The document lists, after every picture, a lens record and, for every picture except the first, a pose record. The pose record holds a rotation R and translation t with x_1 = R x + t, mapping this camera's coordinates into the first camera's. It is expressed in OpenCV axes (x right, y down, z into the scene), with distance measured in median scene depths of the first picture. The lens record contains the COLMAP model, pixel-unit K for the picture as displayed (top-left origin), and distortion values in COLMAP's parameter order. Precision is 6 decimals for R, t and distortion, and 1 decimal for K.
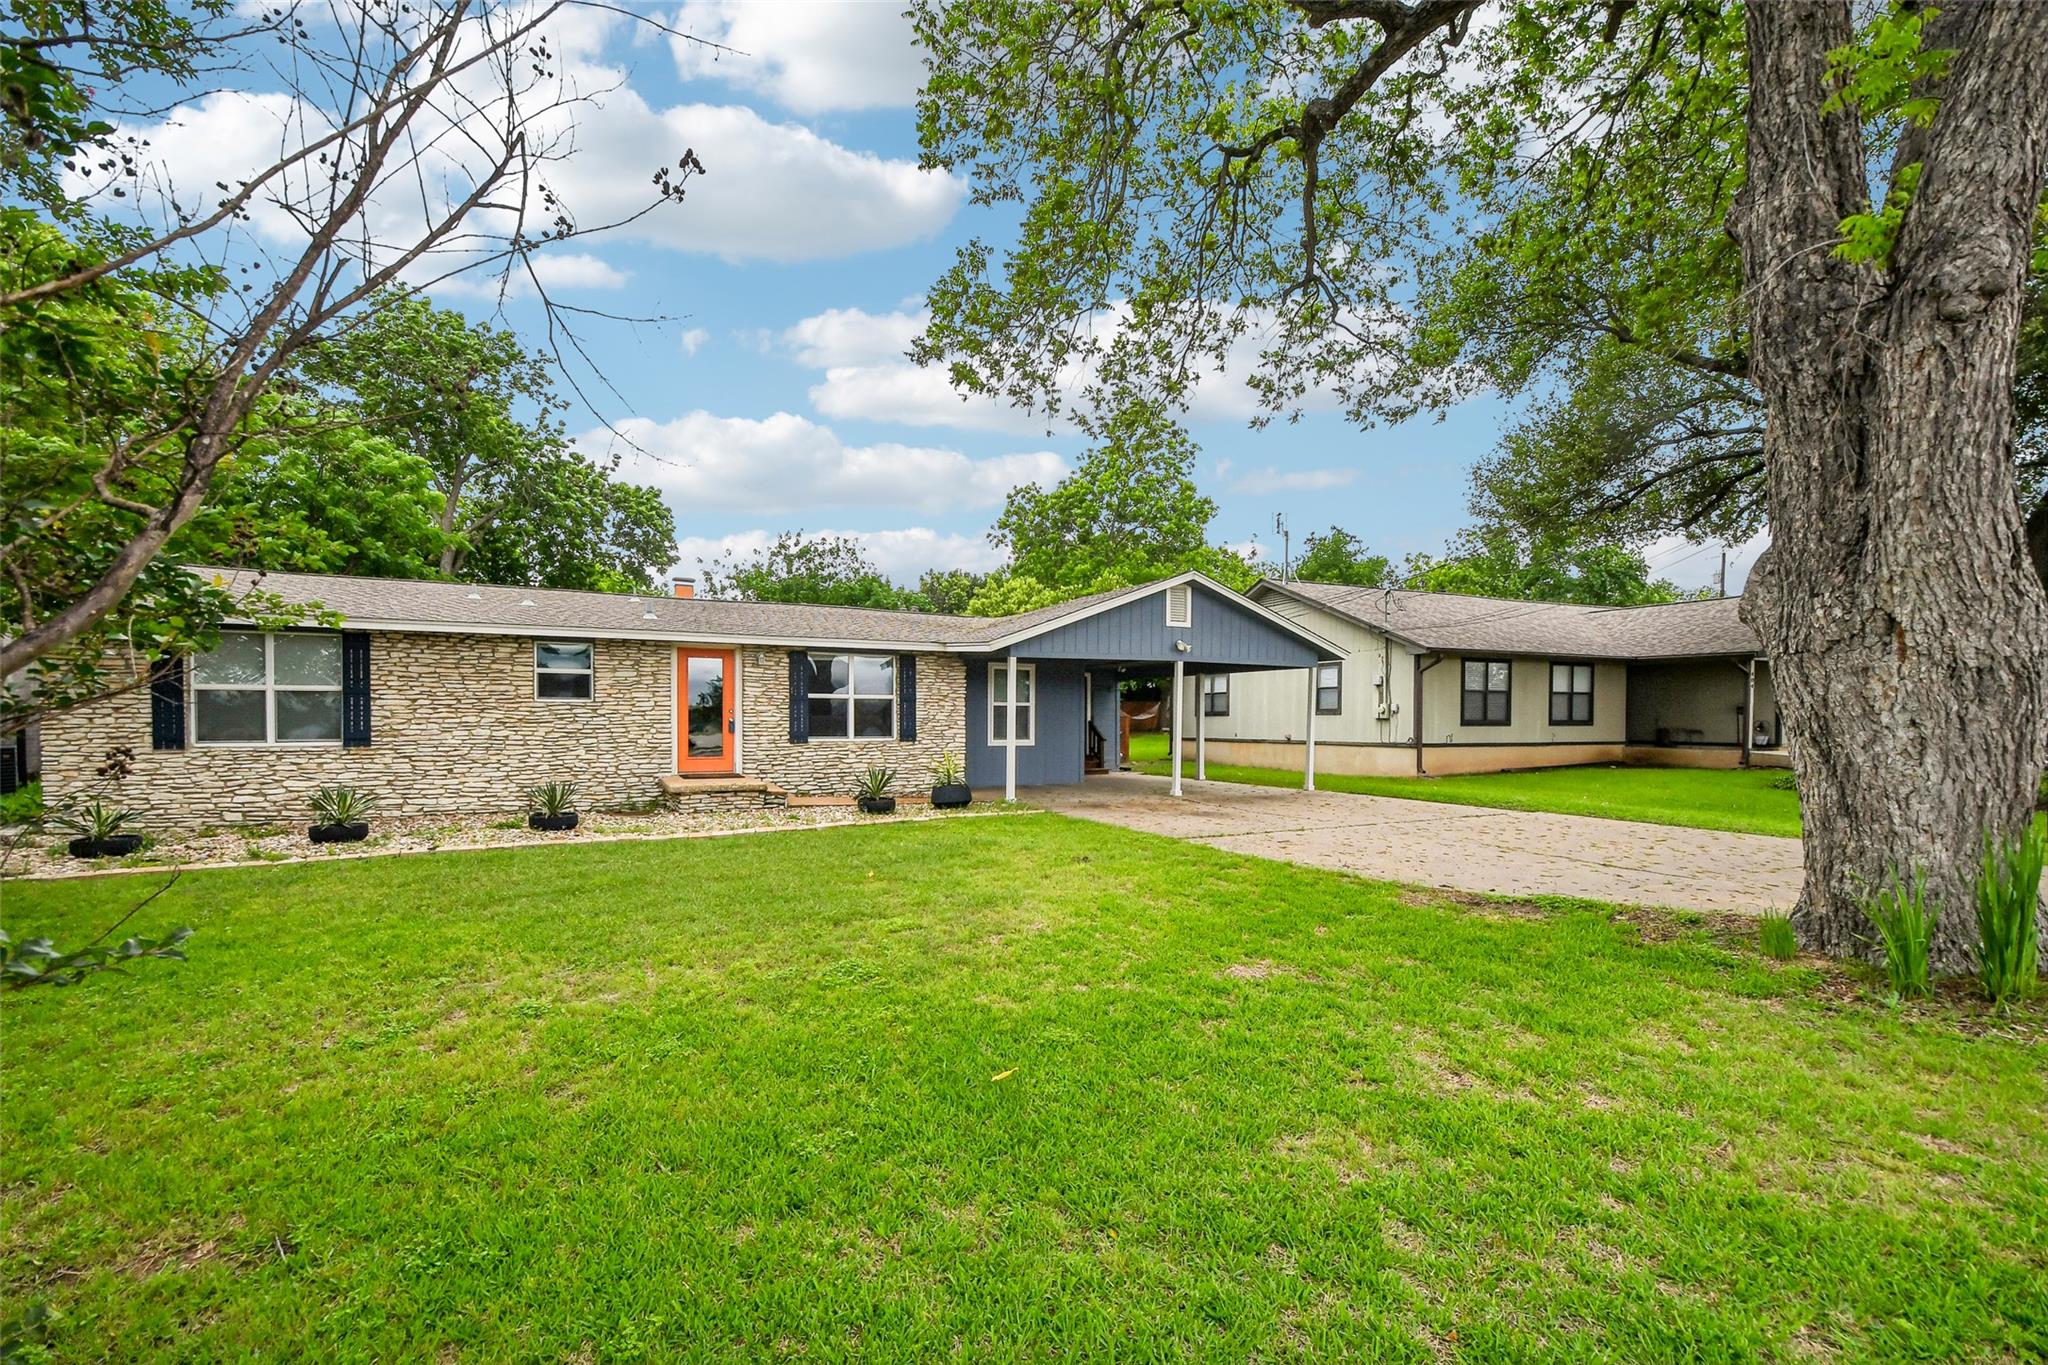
lens RADIAL K [[895.3, 0, 1024.9], [0, 895.3, 686.2], [0, 0, 1]] dist [0.005455, 0.000419]
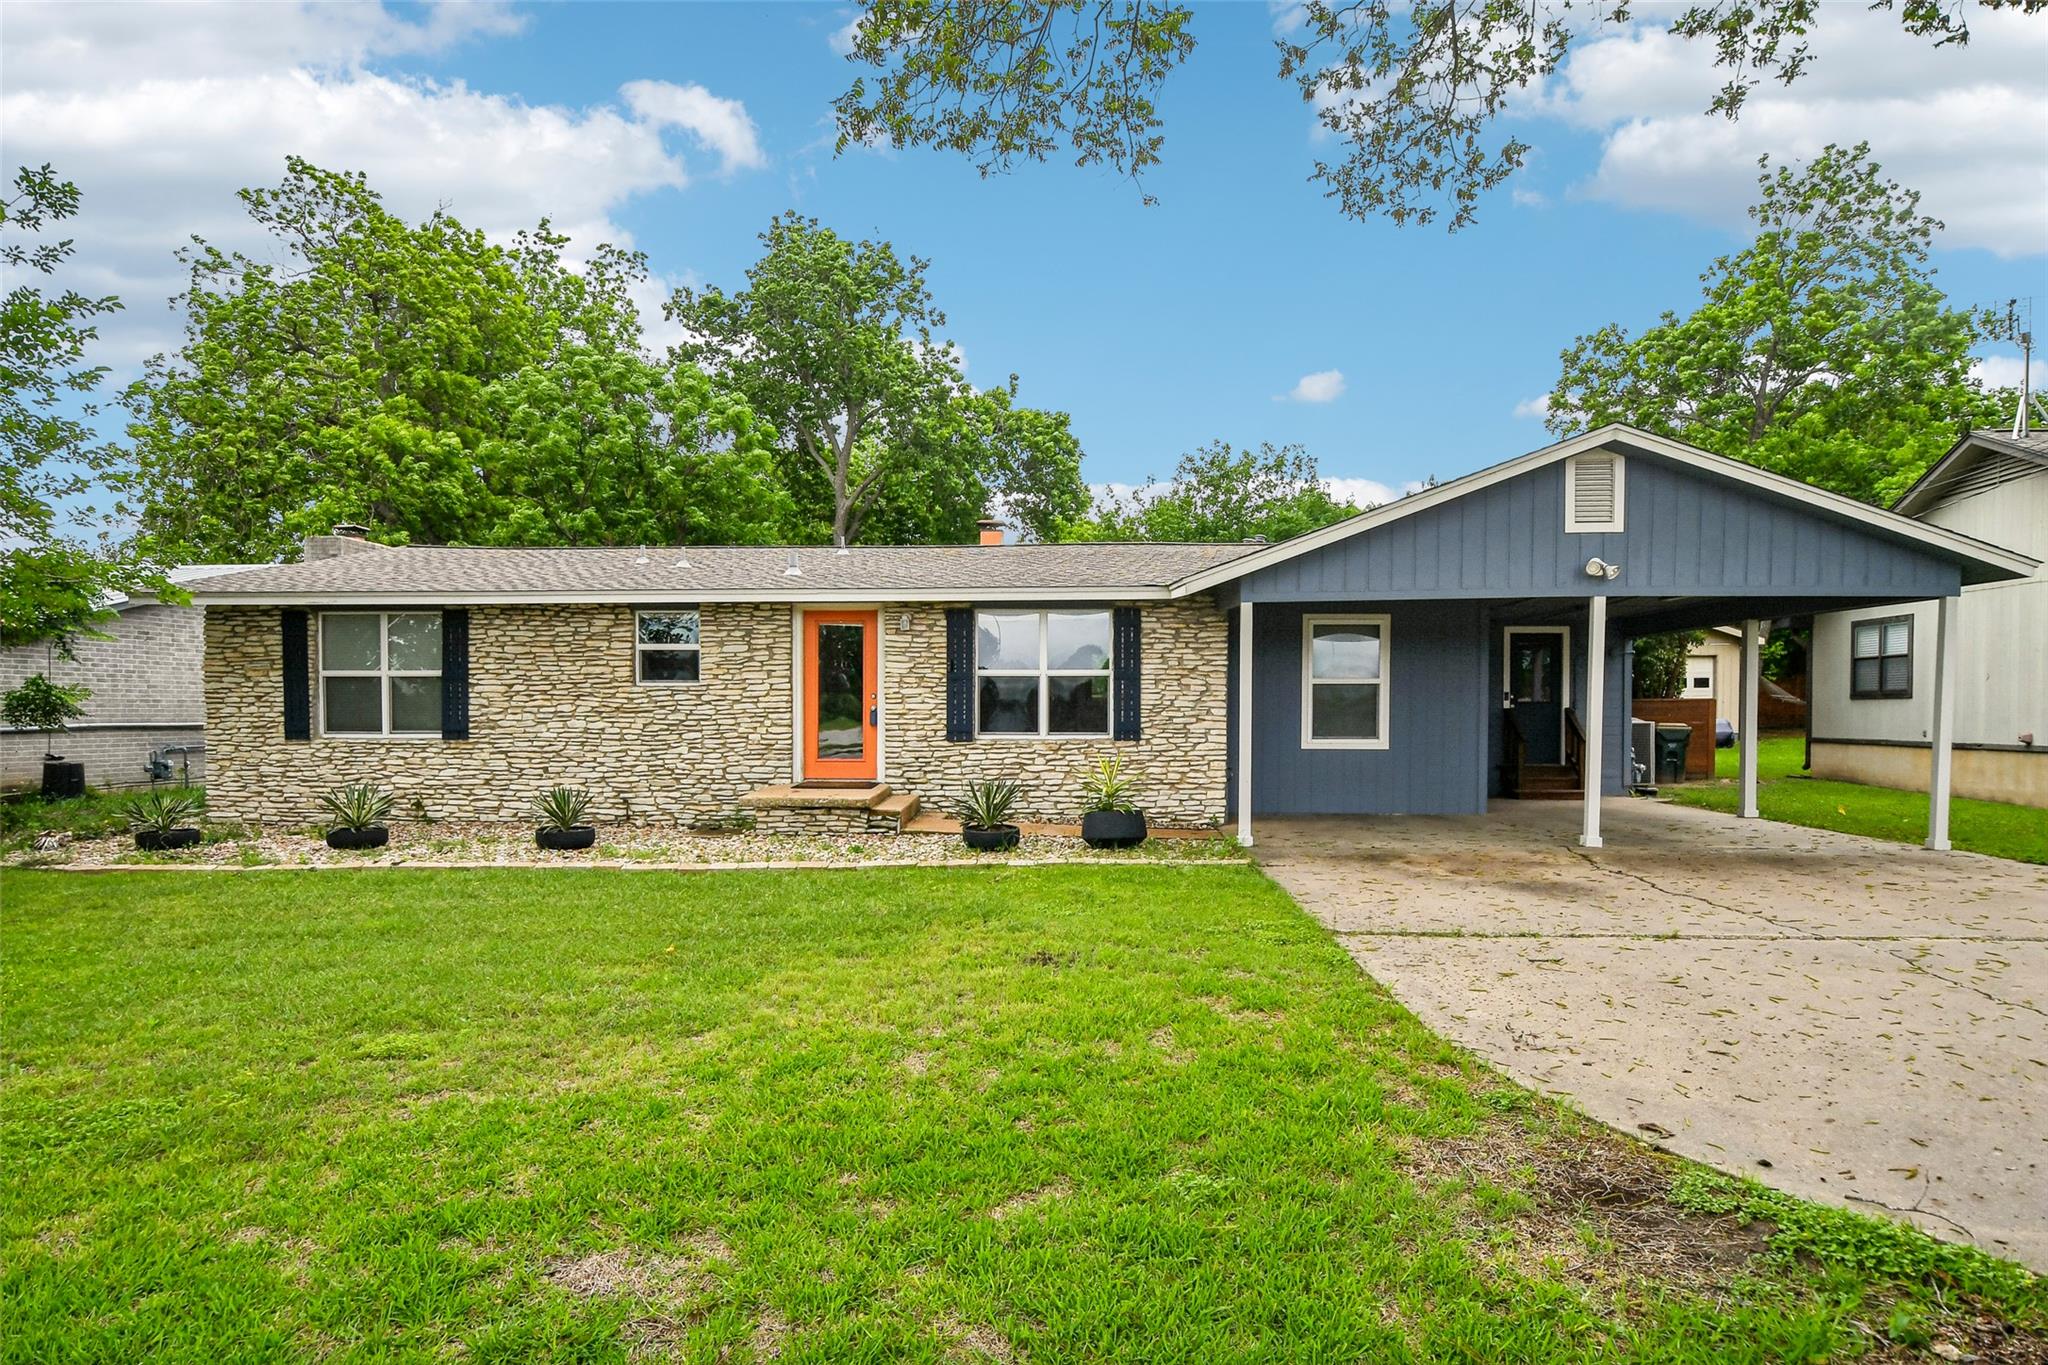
lens RADIAL K [[1211.5, 0, 1021.6], [0, 1211.5, 683.5], [0, 0, 1]] dist [-0.007745, 0.000222]
pose [[0.860295, -0.013091, -0.509628, 0.302995], [0.021535, 0.999711, 0.010673, 0.011190], [0.509341, -0.020156, 0.860329, 0.248901]]
